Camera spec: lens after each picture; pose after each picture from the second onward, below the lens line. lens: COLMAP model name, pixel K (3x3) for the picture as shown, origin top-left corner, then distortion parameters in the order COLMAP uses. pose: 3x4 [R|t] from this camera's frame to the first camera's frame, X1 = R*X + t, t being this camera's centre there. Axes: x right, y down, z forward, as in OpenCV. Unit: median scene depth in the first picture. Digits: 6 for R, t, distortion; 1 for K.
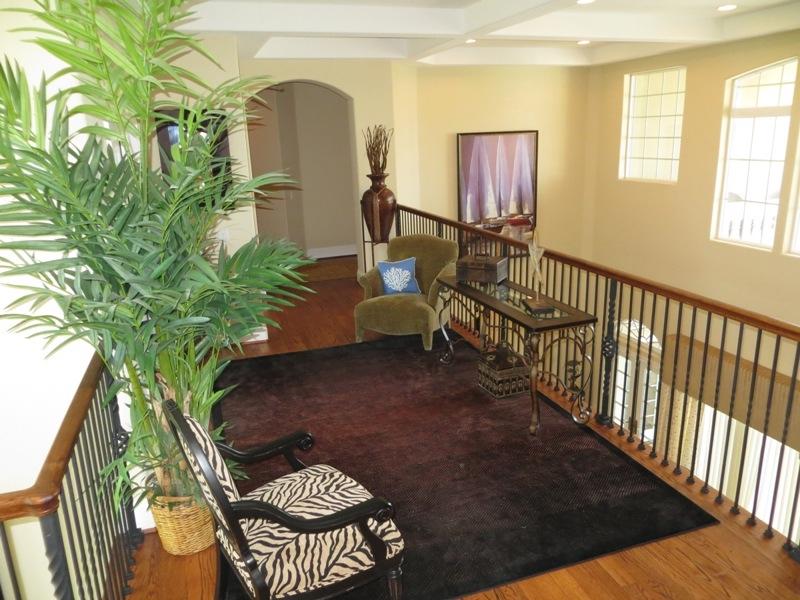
lens RADIAL K [[604.1, 0, 400.0], [0, 604.1, 300.0], [0, 0, 1]] dist [-0.007440, -0.006952]
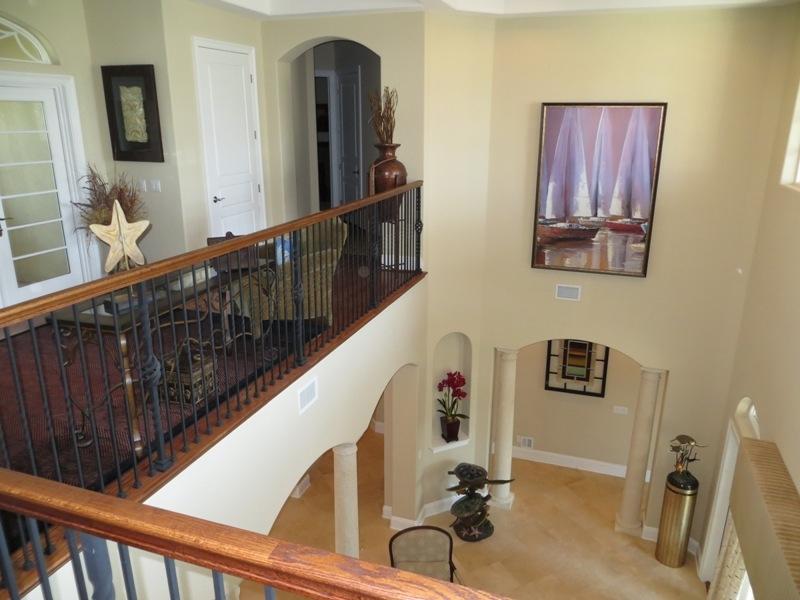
lens RADIAL K [[604.1, 0, 400.0], [0, 604.1, 300.0], [0, 0, 1]] dist [-0.007440, -0.006952]
pose [[0.780730, 0.219045, -0.585218, 0.445107], [-0.199714, 0.974894, 0.098464, -0.062802], [0.592094, 0.040003, 0.804876, 0.256044]]
